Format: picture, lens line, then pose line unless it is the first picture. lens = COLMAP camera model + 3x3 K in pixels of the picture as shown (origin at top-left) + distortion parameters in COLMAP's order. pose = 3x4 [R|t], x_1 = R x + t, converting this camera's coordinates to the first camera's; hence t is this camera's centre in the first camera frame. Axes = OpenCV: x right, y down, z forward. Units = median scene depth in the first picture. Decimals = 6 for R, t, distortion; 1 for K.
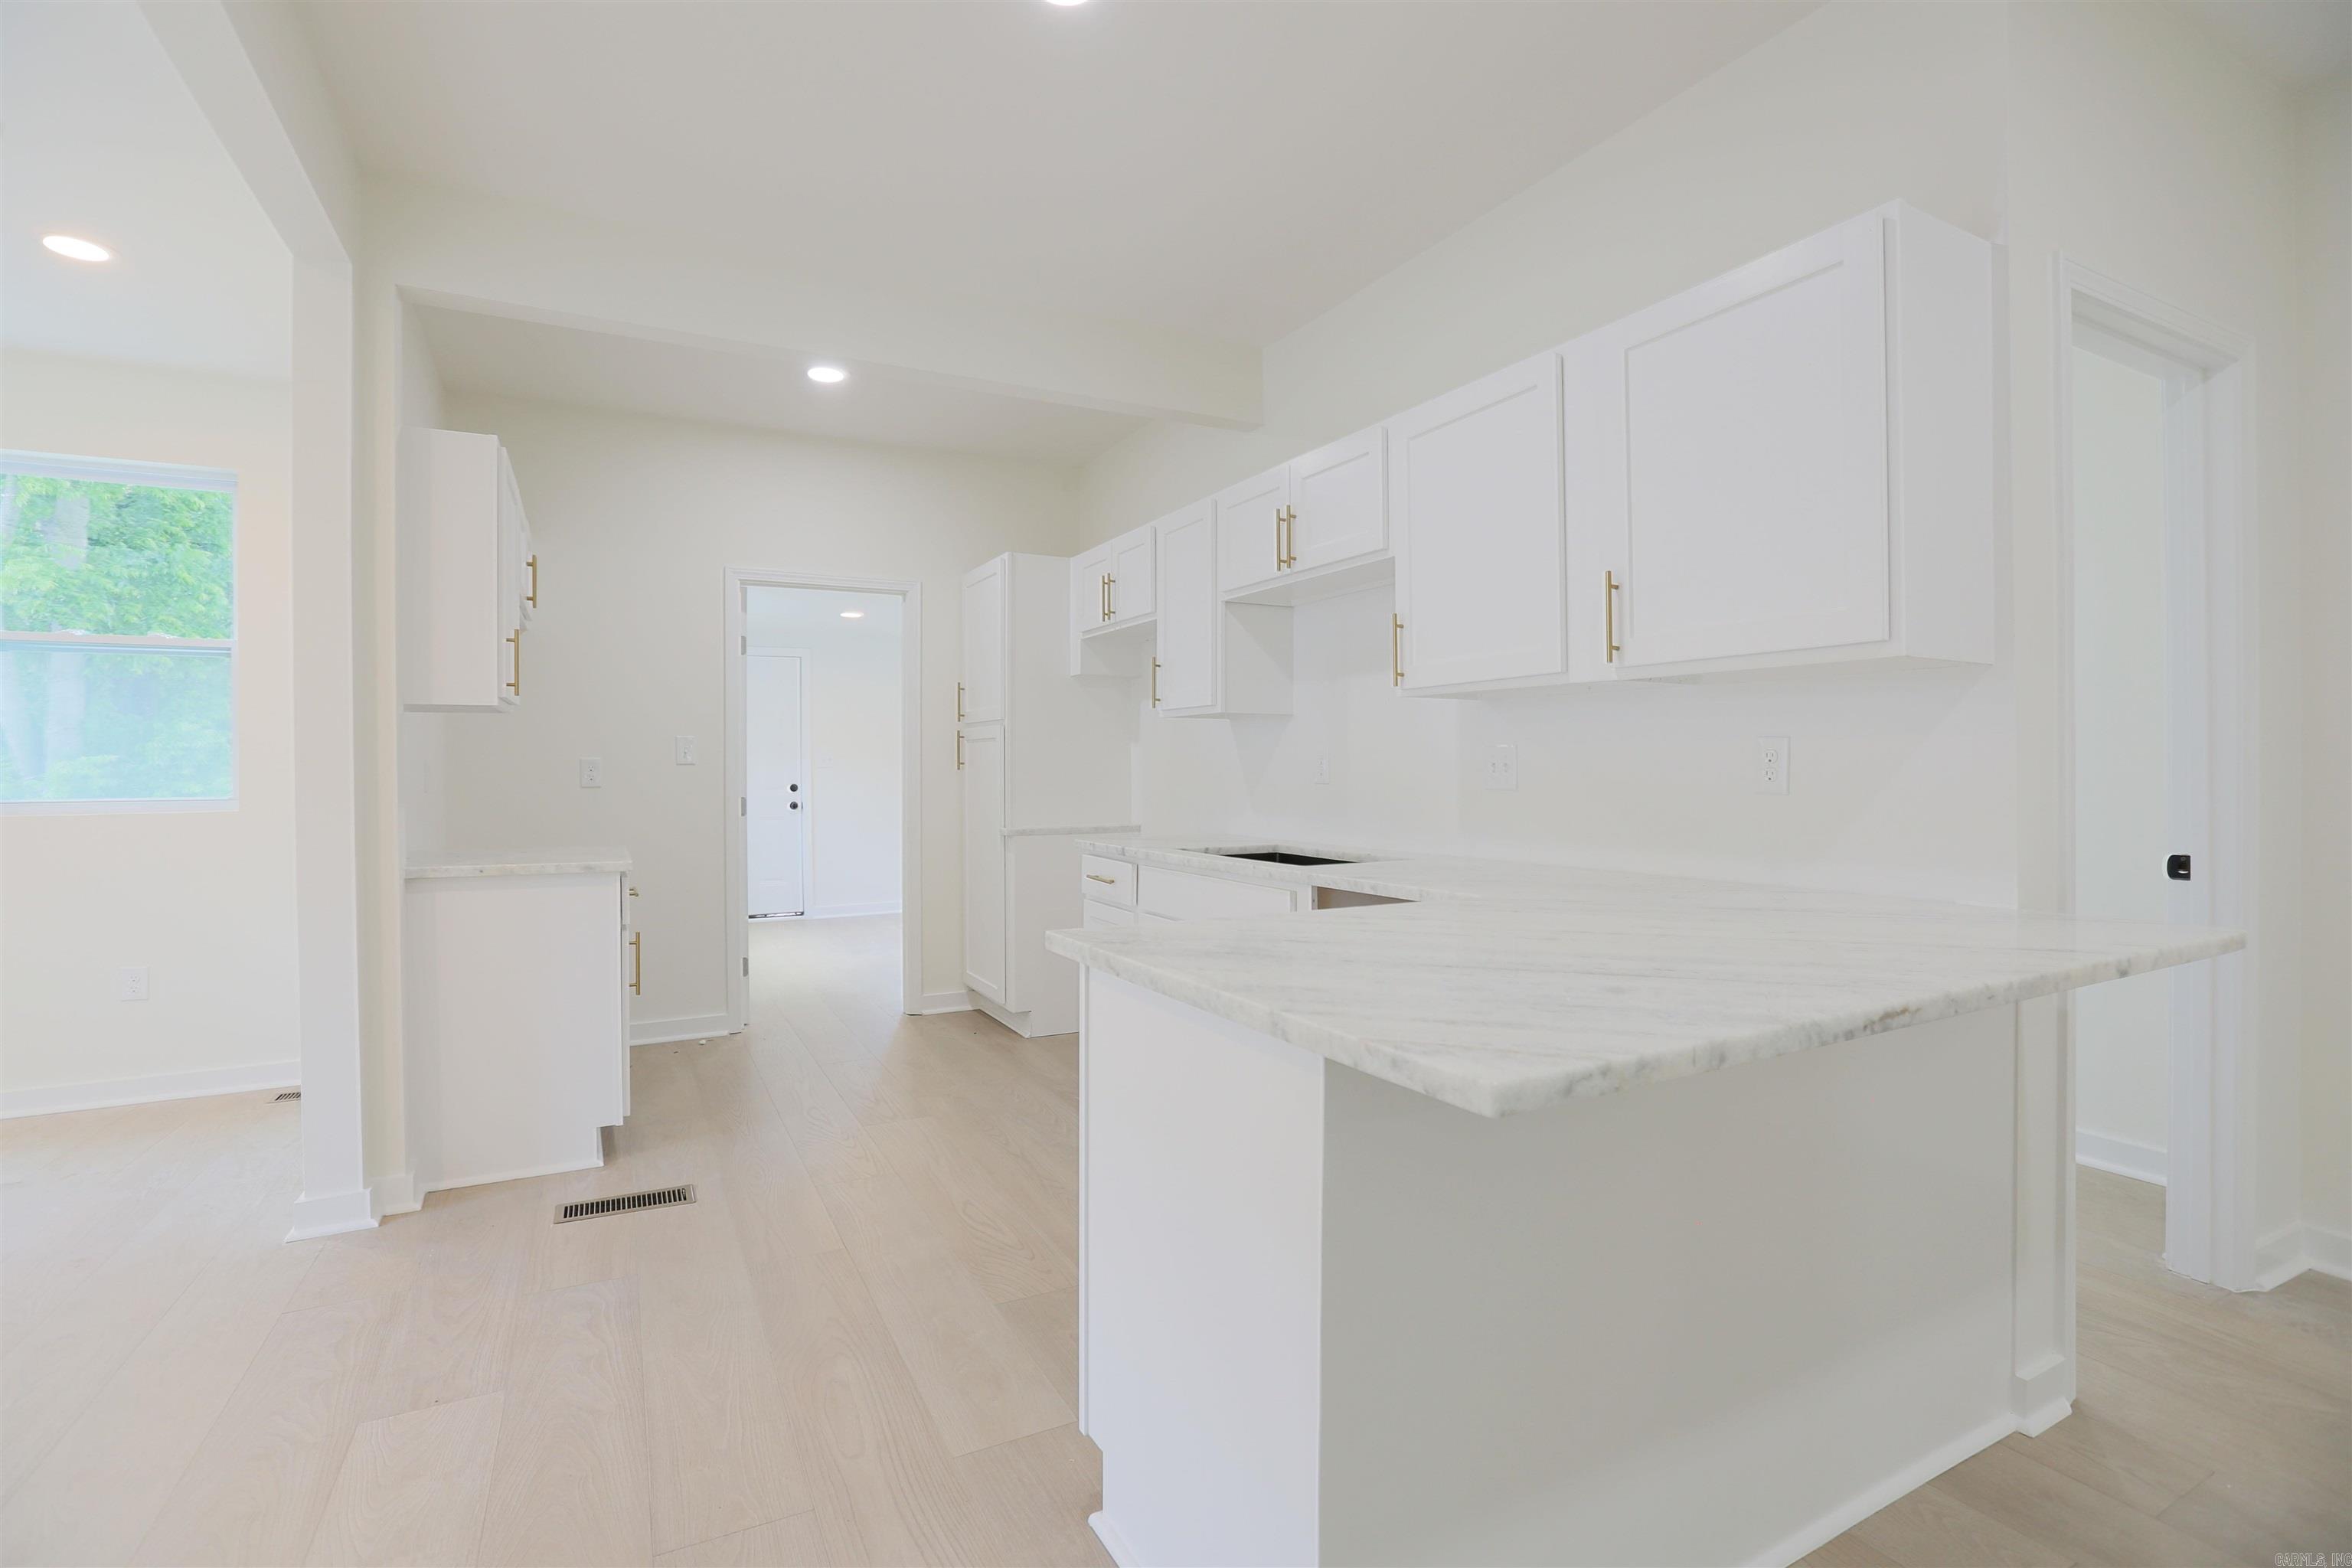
lens RADIAL K [[1060.9, 0, 1162.2], [0, 1060.9, 779.3], [0, 0, 1]] dist [-0.031814, 0.004631]
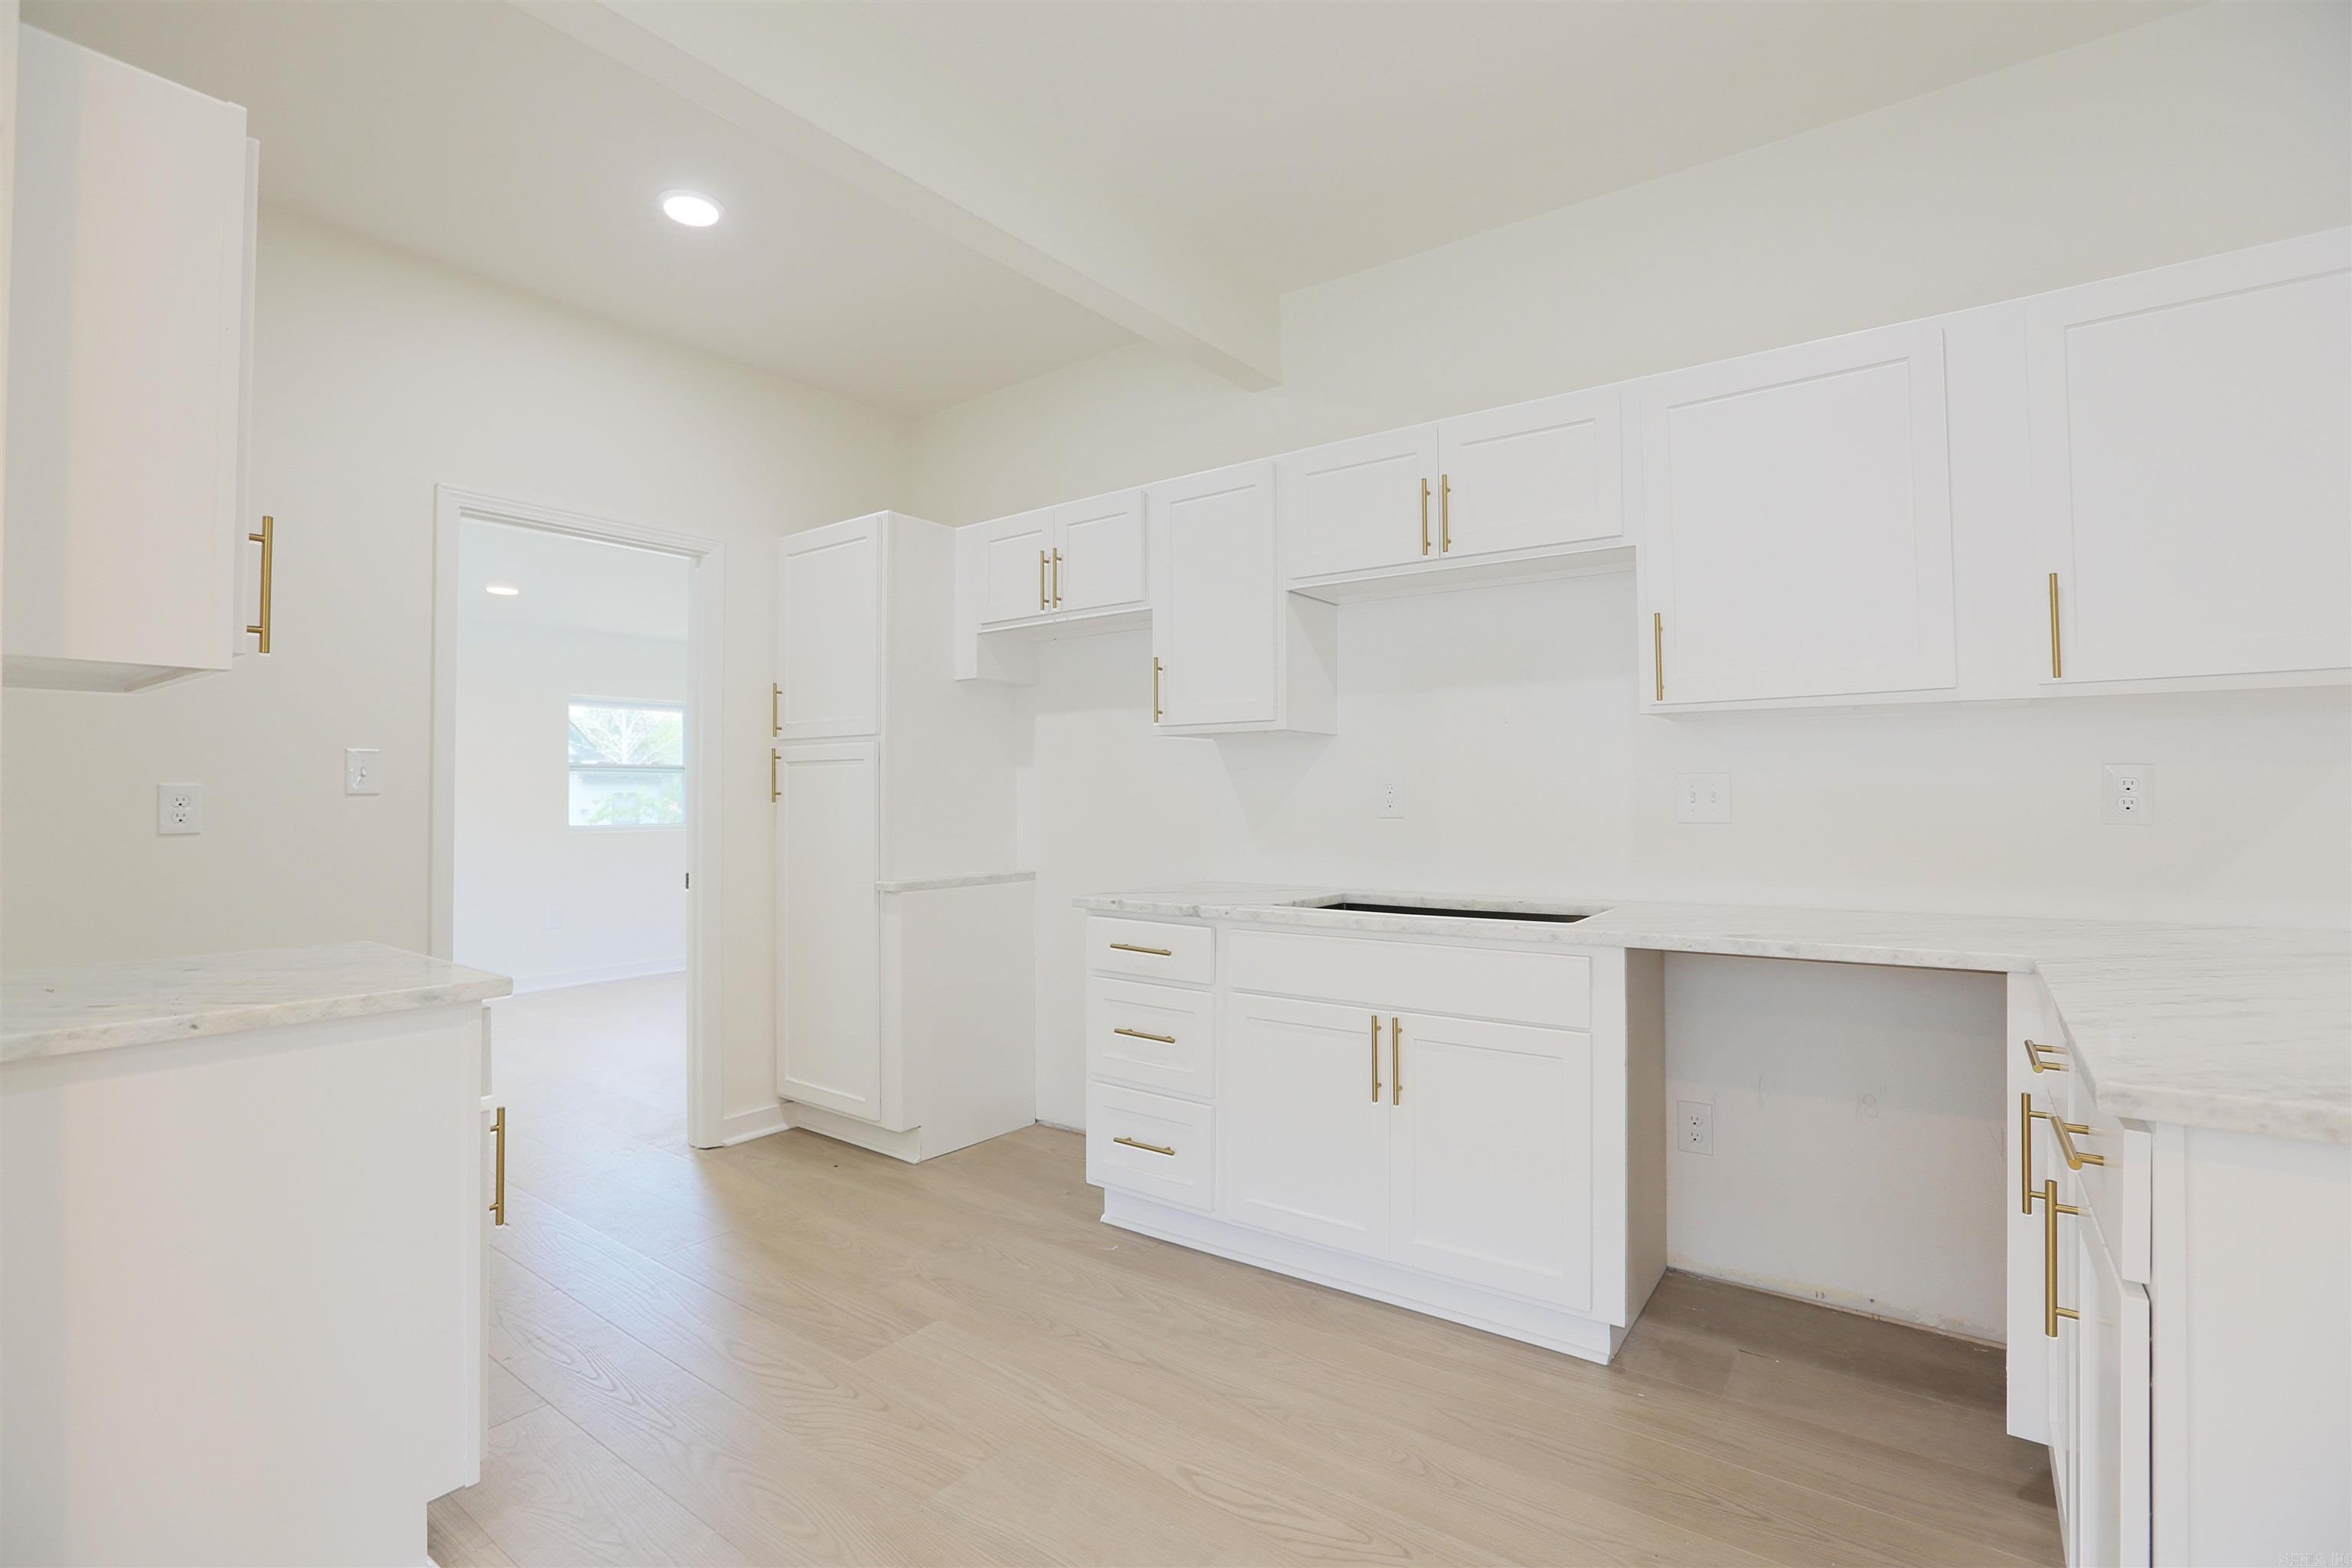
lens RADIAL K [[1060.9, 0, 1174.9], [0, 1060.9, 786.9], [0, 0, 1]] dist [-0.031814, 0.004631]
pose [[0.905234, 0.002426, 0.424906, -0.425792], [0.006600, 0.999783, -0.019769, -0.005205], [-0.424862, 0.020700, 0.905022, 0.377323]]
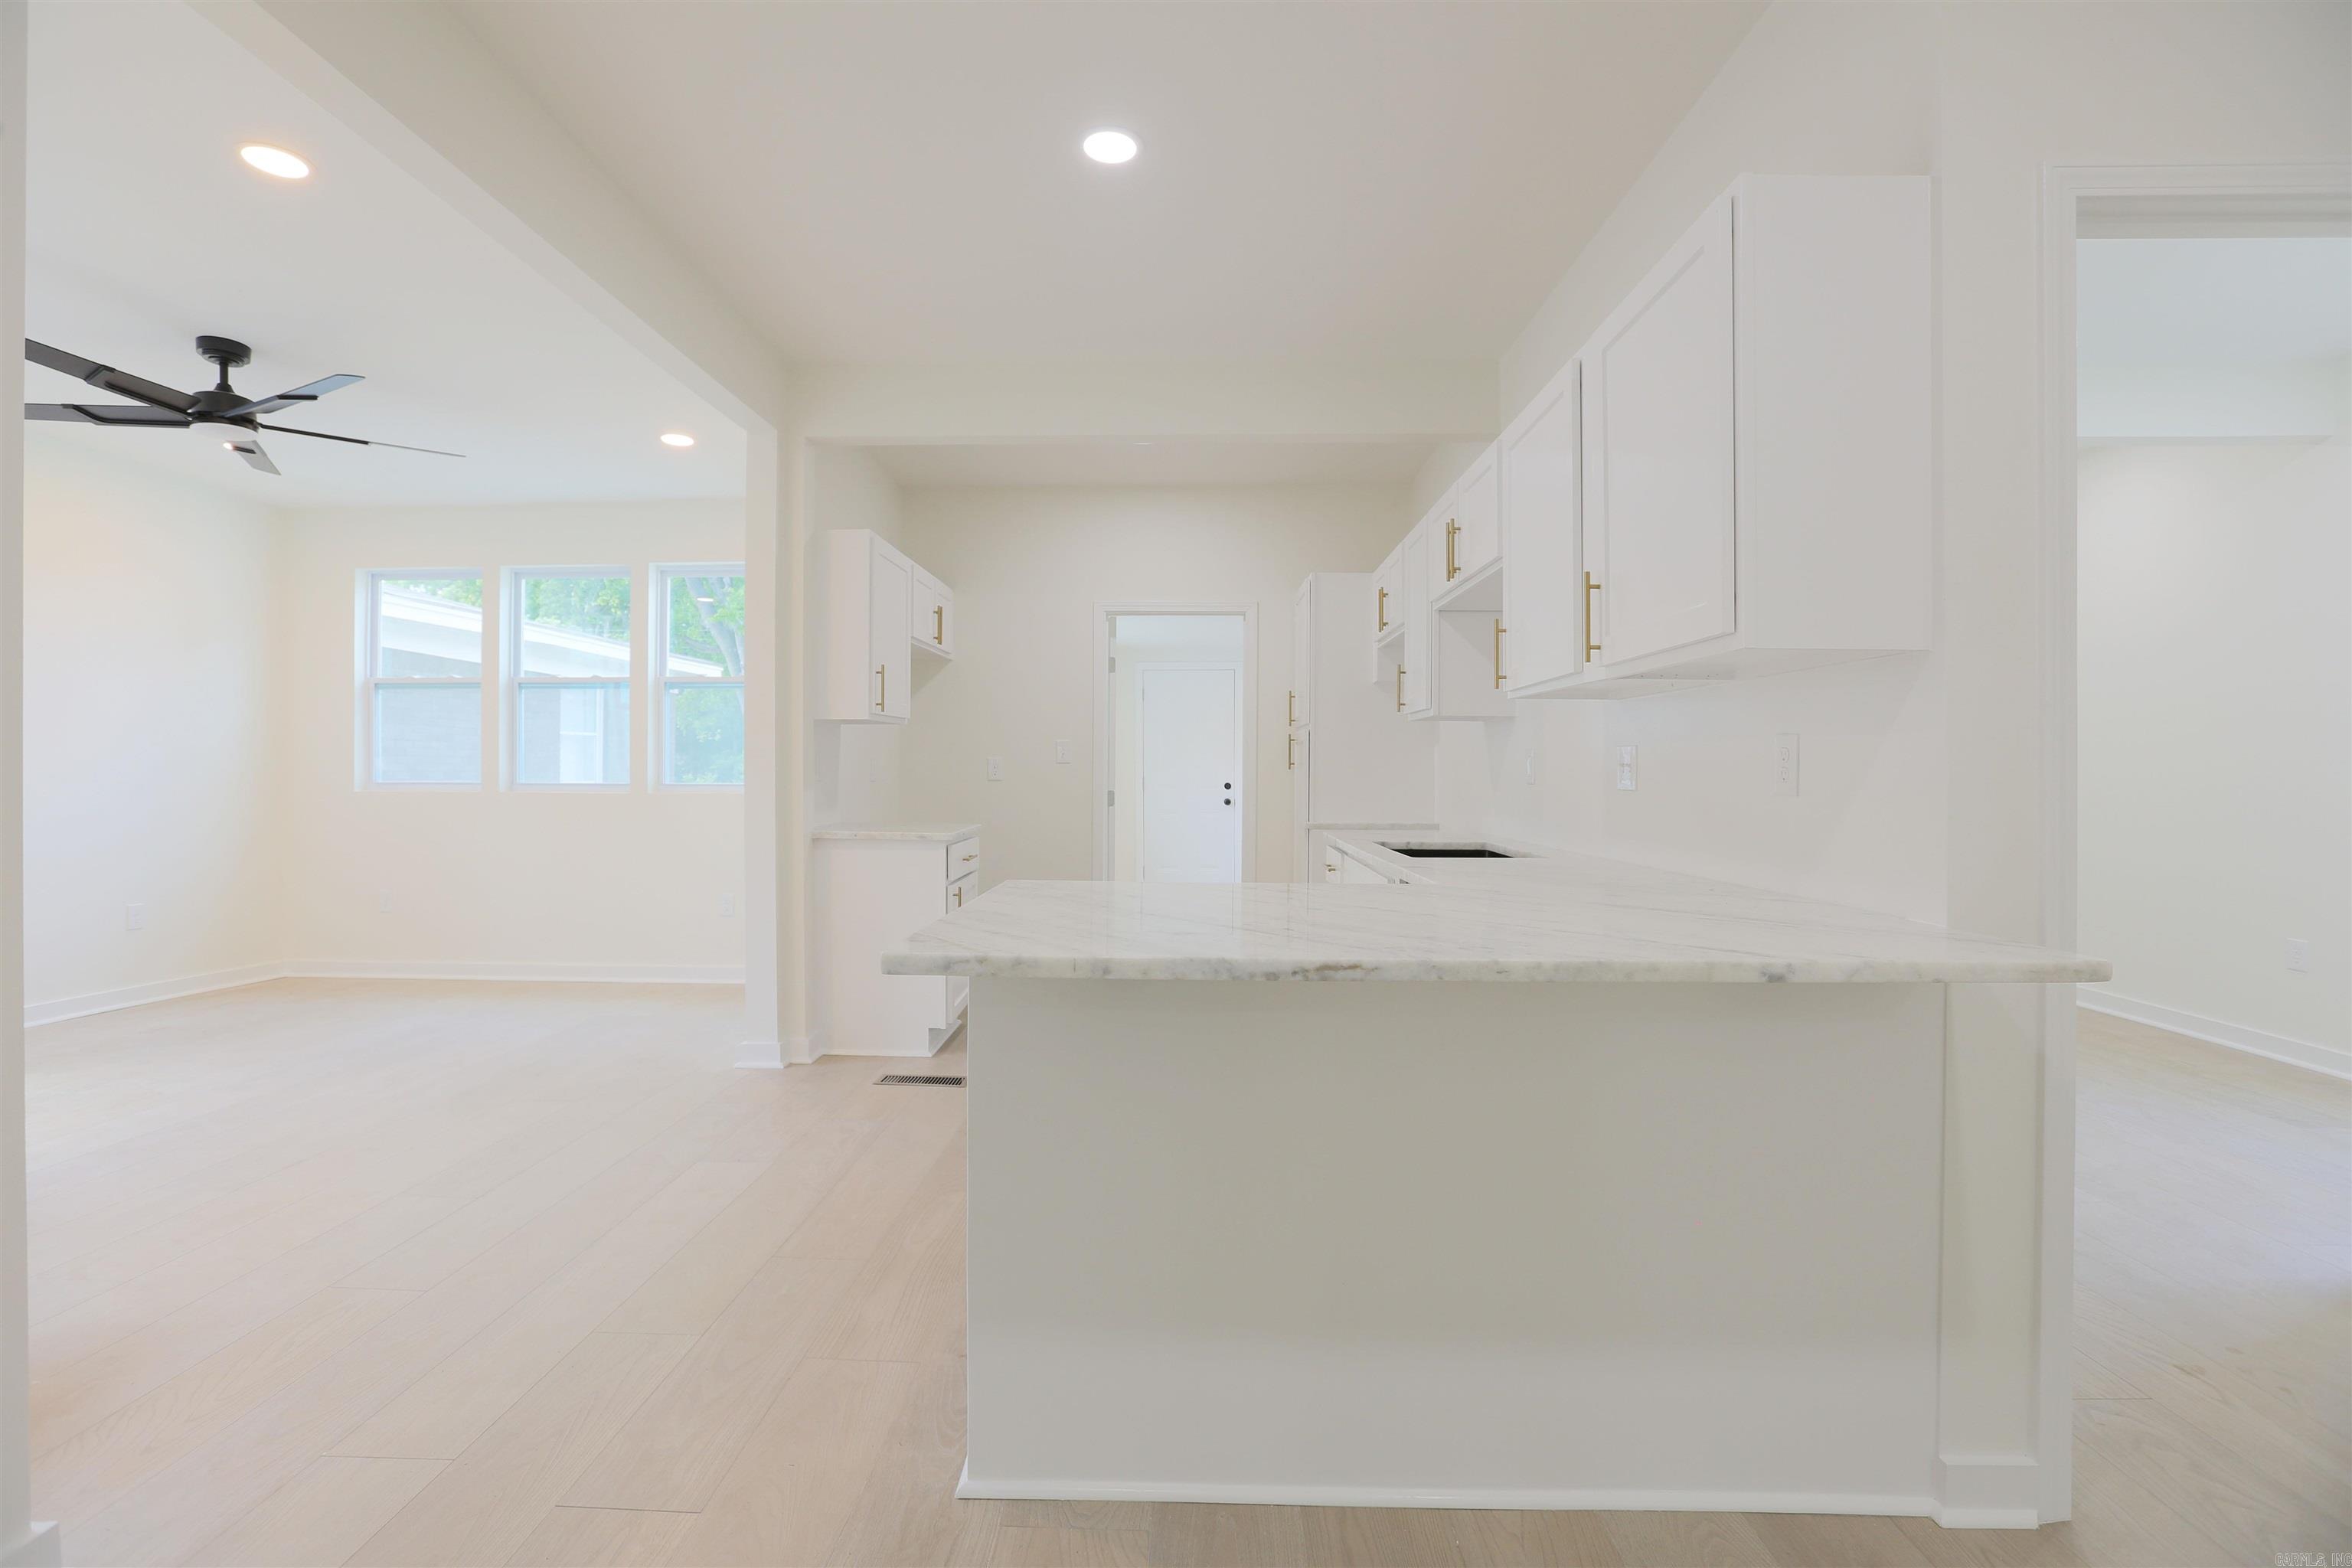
lens RADIAL K [[1060.9, 0, 1166.3], [0, 1060.9, 780.3], [0, 0, 1]] dist [-0.031814, 0.004631]
pose [[0.874200, 0.012175, -0.485413, 0.398366], [-0.013120, 0.999913, 0.001452, 0.004036], [0.485388, 0.005099, 0.874284, -0.055848]]
